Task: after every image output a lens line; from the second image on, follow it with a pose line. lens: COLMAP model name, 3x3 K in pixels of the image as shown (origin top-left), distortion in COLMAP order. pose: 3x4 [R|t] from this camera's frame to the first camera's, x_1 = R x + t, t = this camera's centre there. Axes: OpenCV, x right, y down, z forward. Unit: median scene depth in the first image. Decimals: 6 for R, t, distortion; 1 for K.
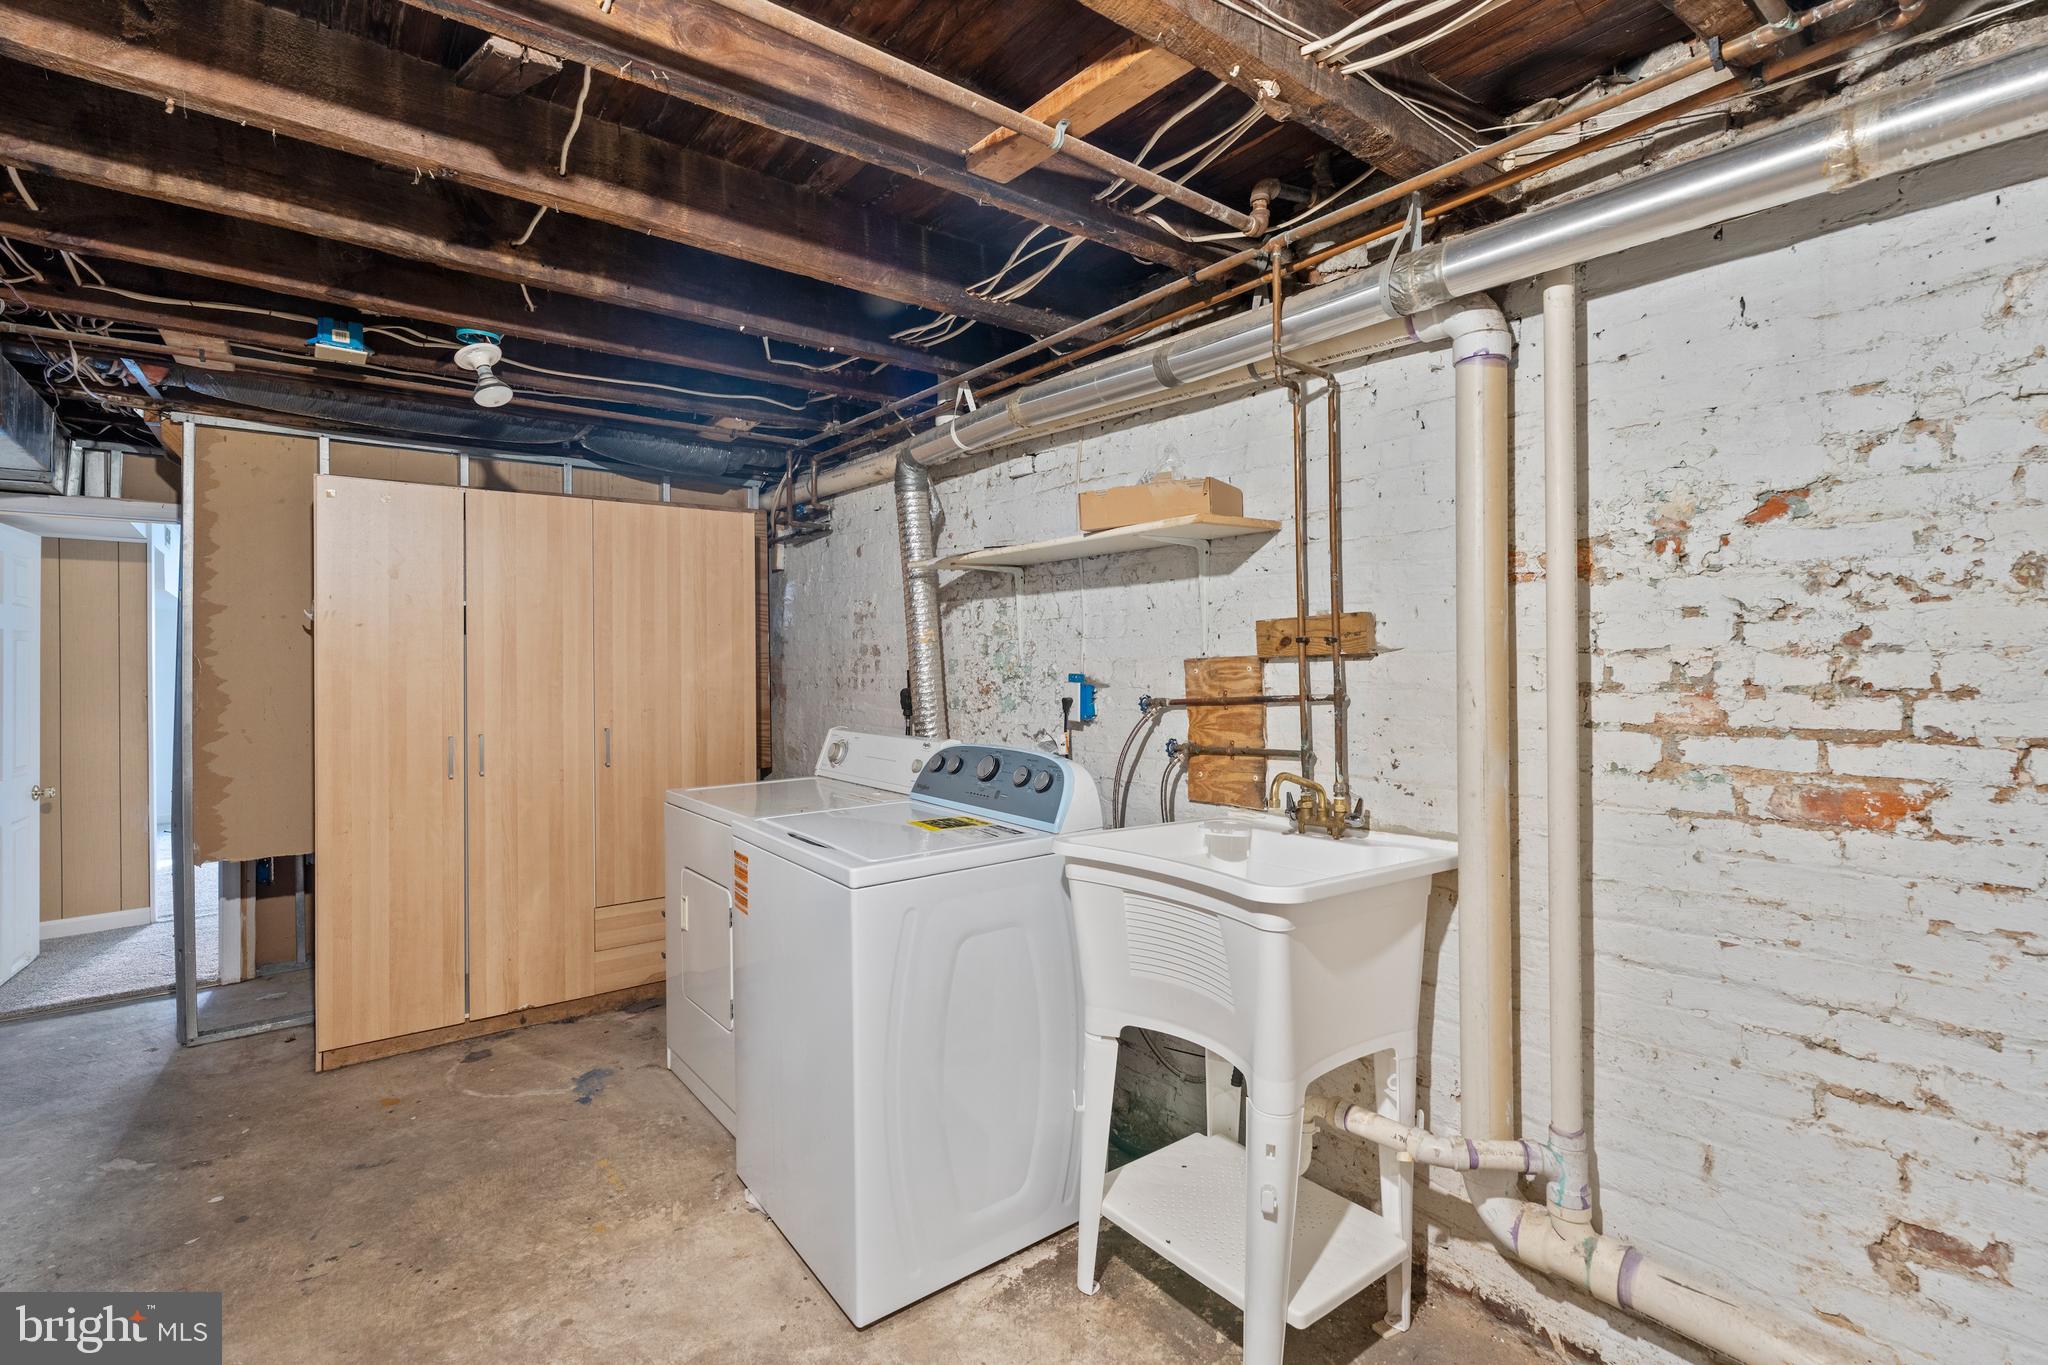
lens RADIAL K [[933.4, 0, 1025.5], [0, 933.4, 664.8], [0, 0, 1]] dist [-0.002511, -0.000333]
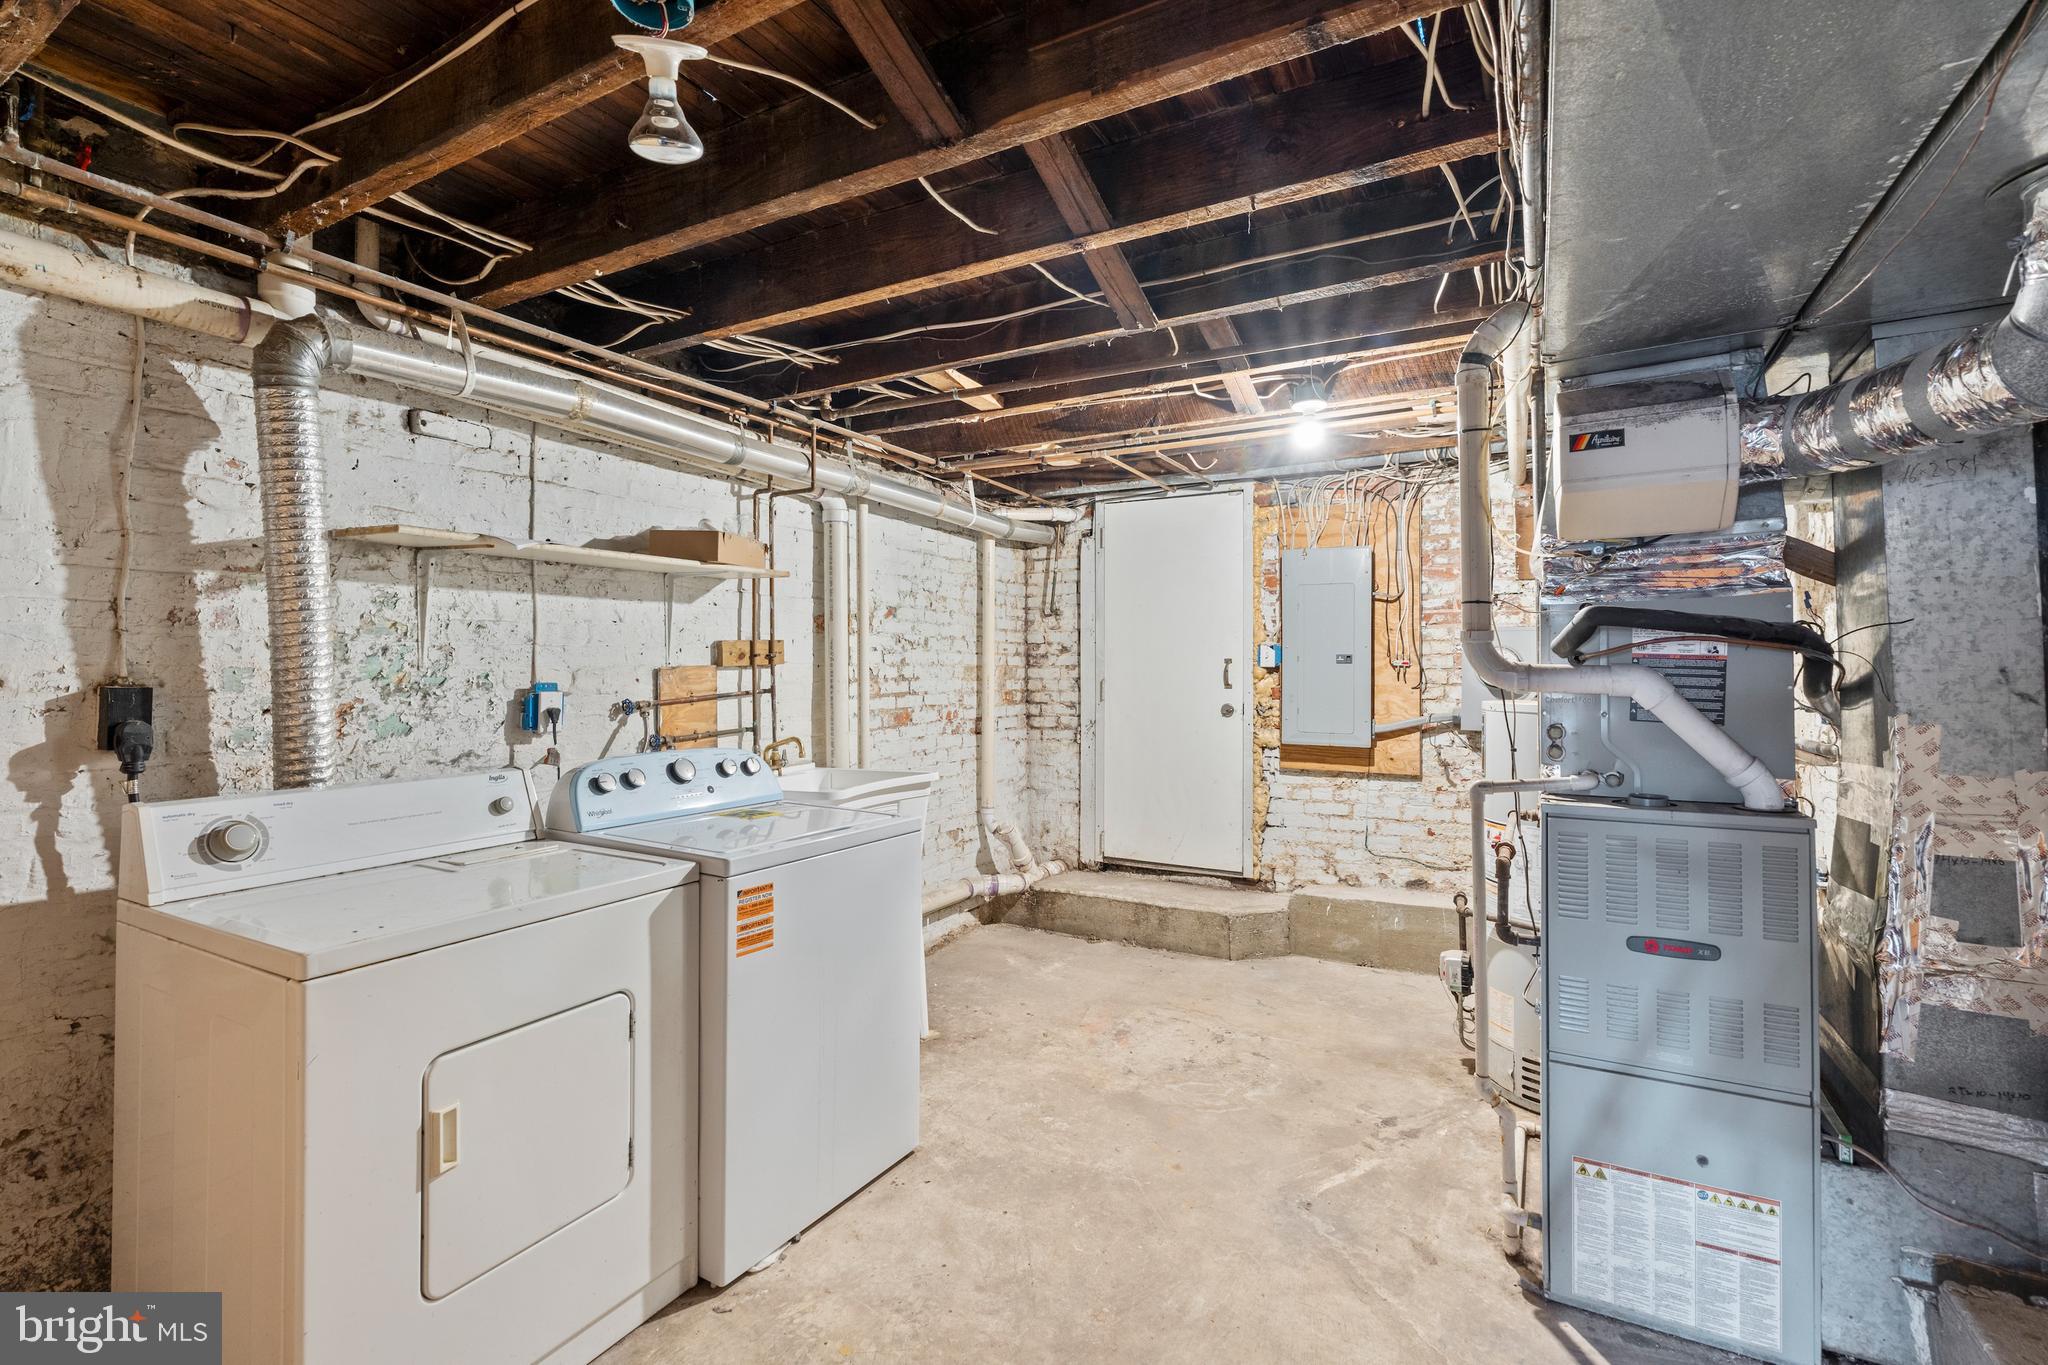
lens RADIAL K [[933.4, 0, 1023.2], [0, 933.4, 671.7], [0, 0, 1]] dist [-0.002511, -0.000333]
pose [[-0.391097, 0.002694, 0.920346, -1.268537], [0.011422, 0.999933, 0.001927, 0.002953], [-0.920279, 0.011266, -0.391101, 1.160401]]
